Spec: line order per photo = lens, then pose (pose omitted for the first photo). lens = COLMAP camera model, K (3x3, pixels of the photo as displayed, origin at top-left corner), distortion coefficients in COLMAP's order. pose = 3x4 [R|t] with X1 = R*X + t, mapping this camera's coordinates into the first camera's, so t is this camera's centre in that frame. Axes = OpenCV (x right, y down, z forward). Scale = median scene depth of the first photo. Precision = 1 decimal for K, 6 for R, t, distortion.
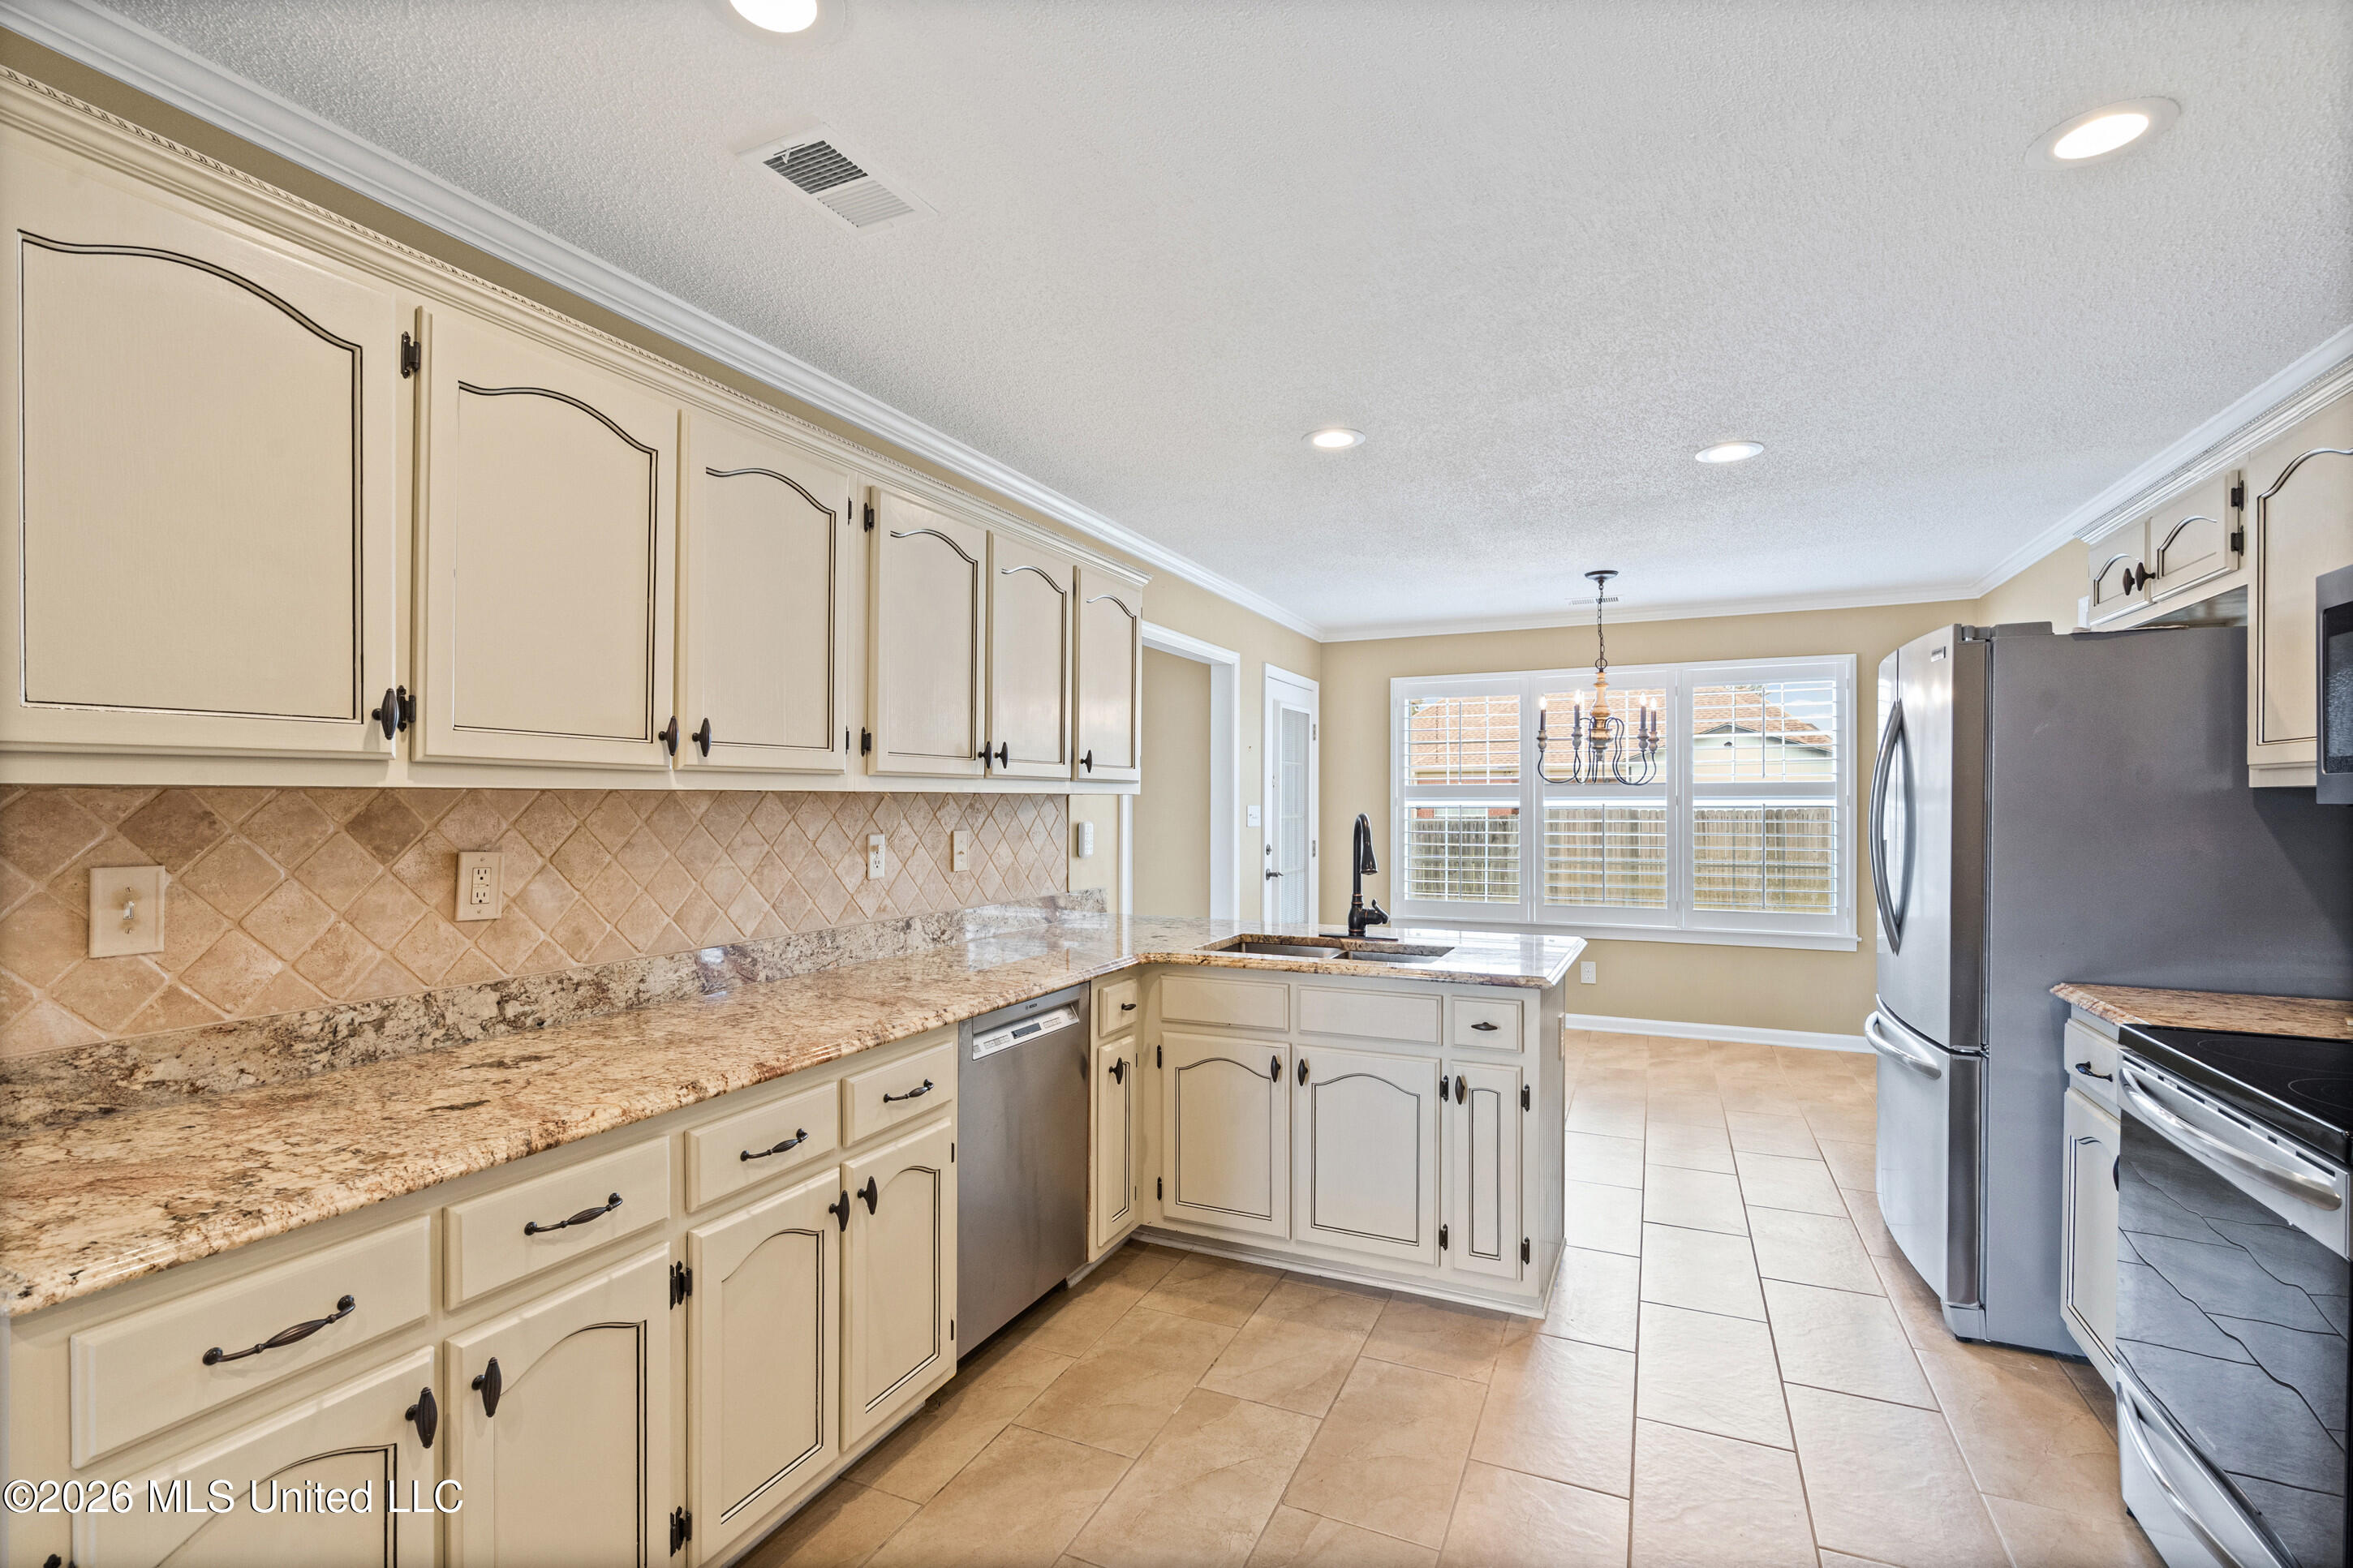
lens RADIAL K [[1077.9, 0, 1161.9], [0, 1077.9, 797.2], [0, 0, 1]] dist [0.005598, 0.000836]
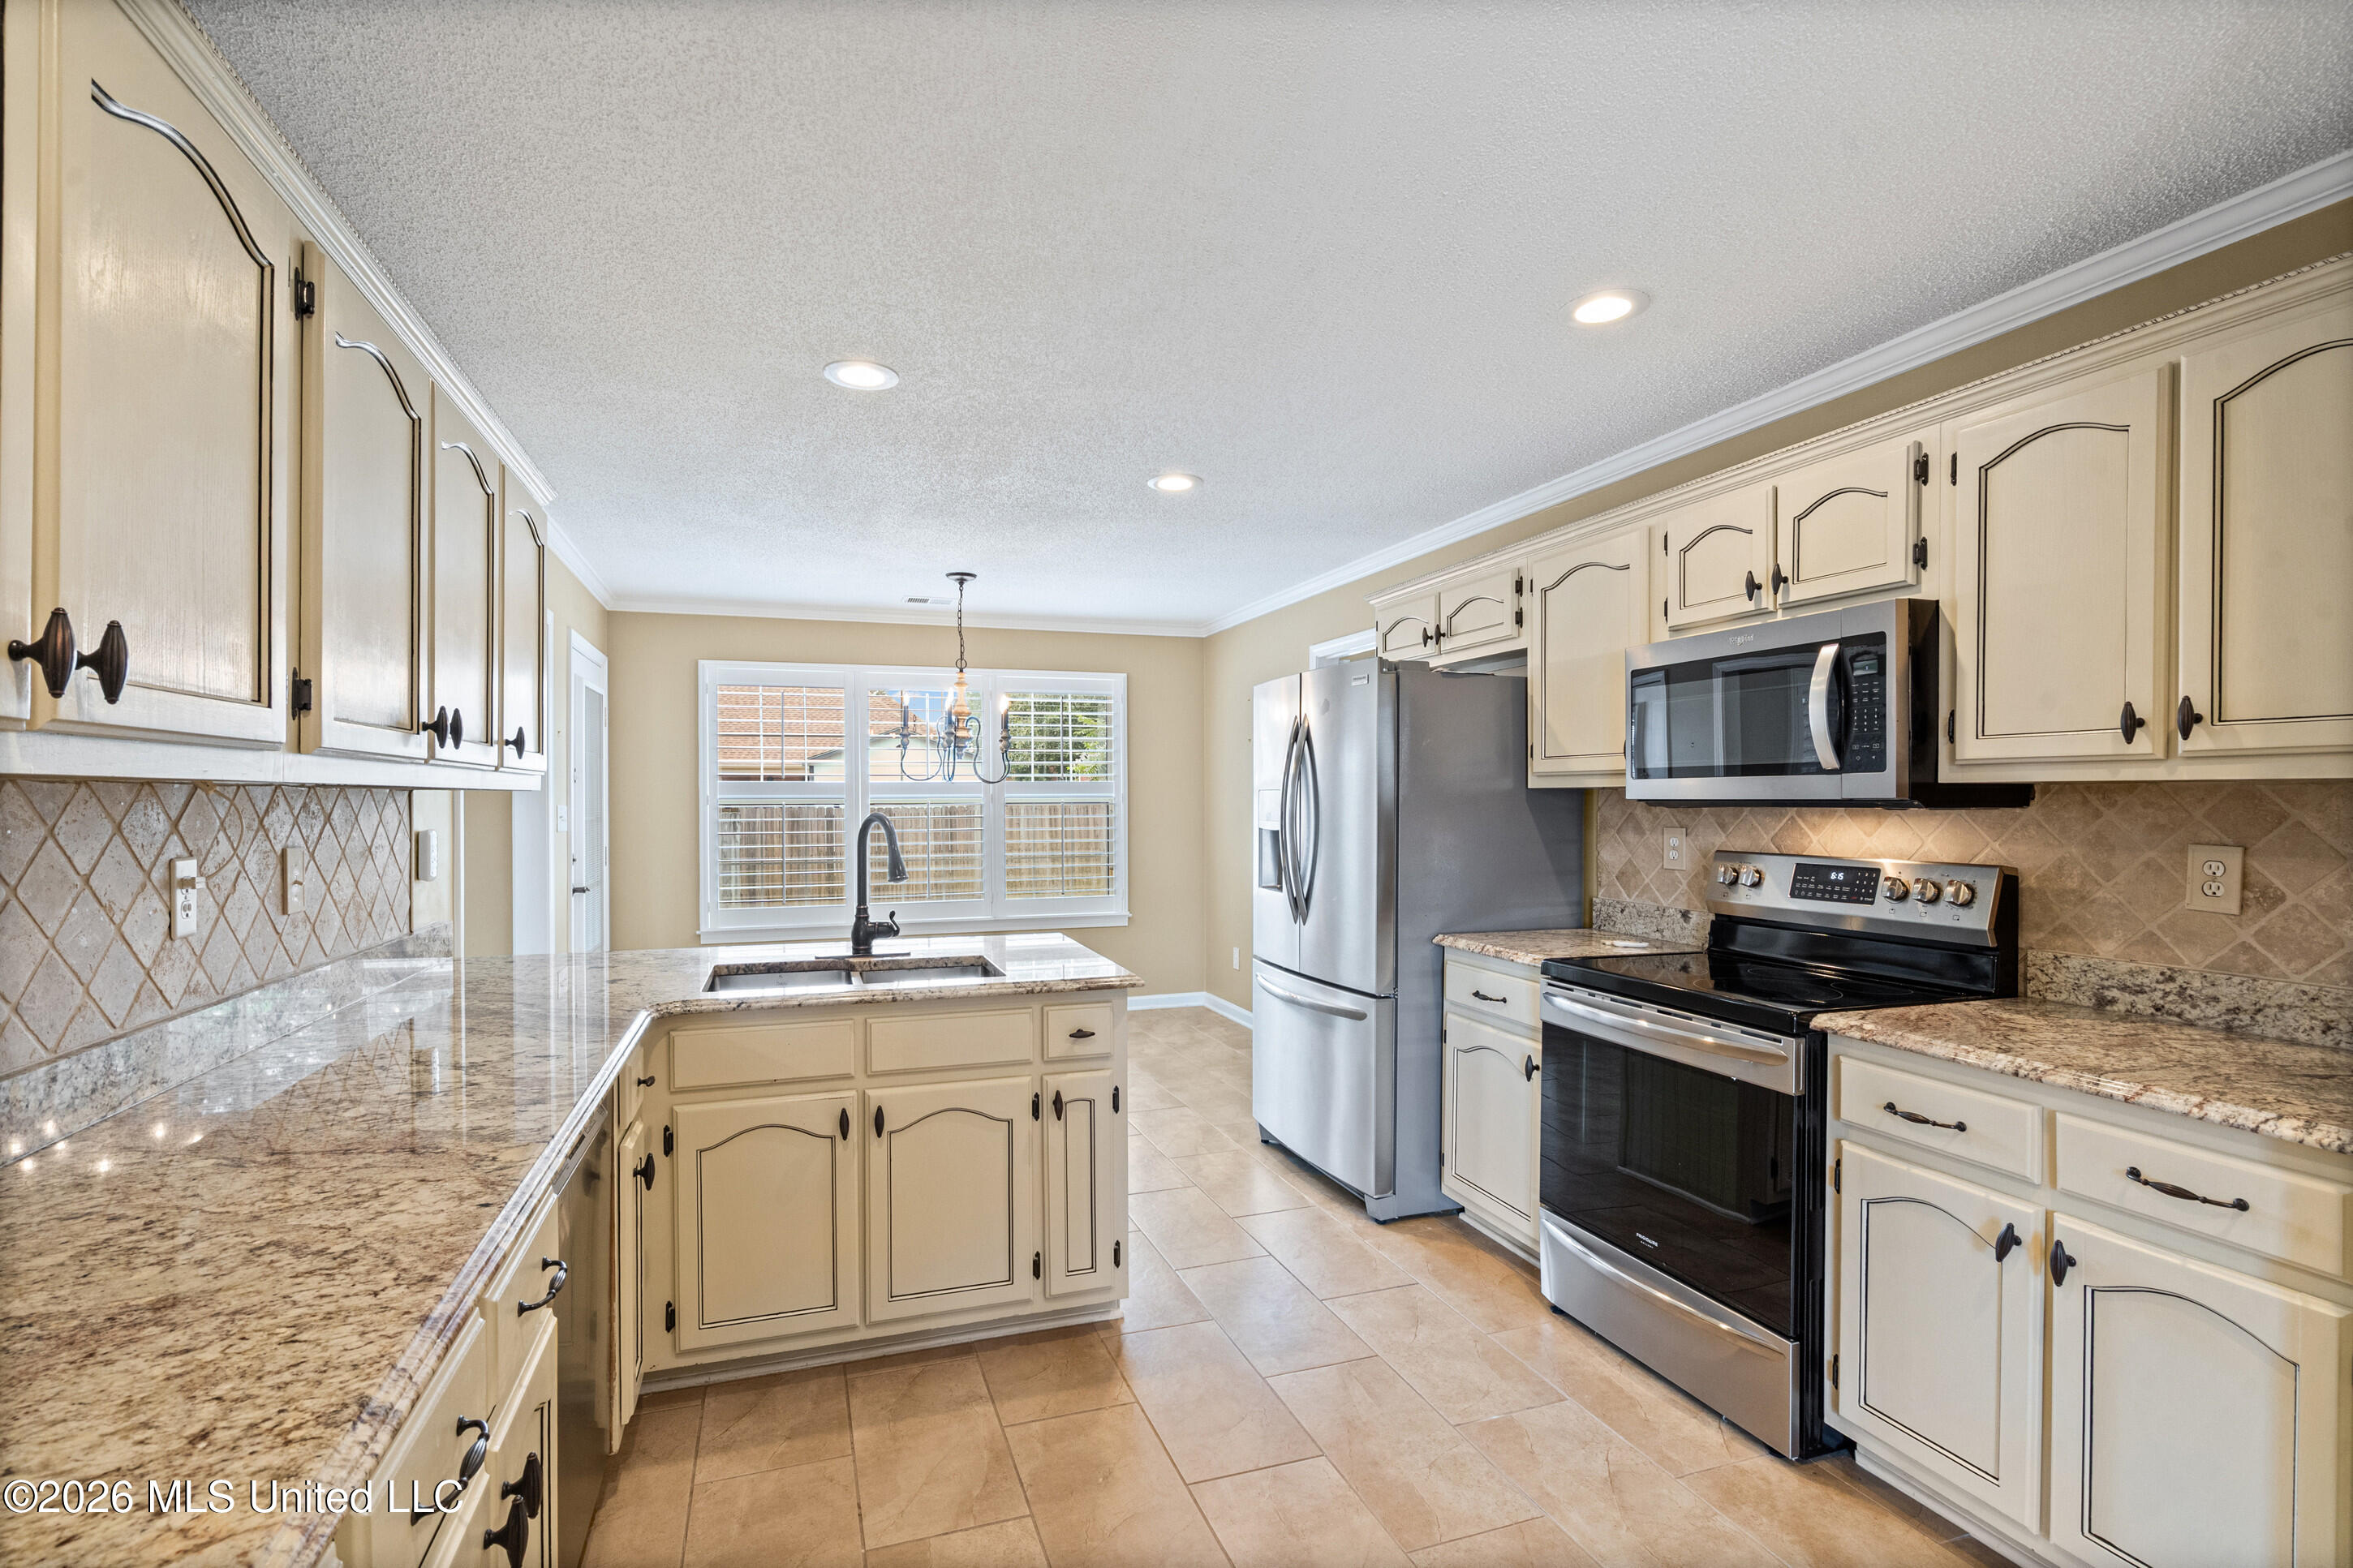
lens RADIAL K [[1077.1, 0, 1144.5], [0, 1077.1, 800.7], [0, 0, 1]] dist [-0.004469, 0.000335]
pose [[0.726420, -0.002692, 0.687245, -0.292454], [-0.000334, 0.999991, 0.004270, 0.001871], [-0.687251, -0.003331, 0.726413, 0.248672]]
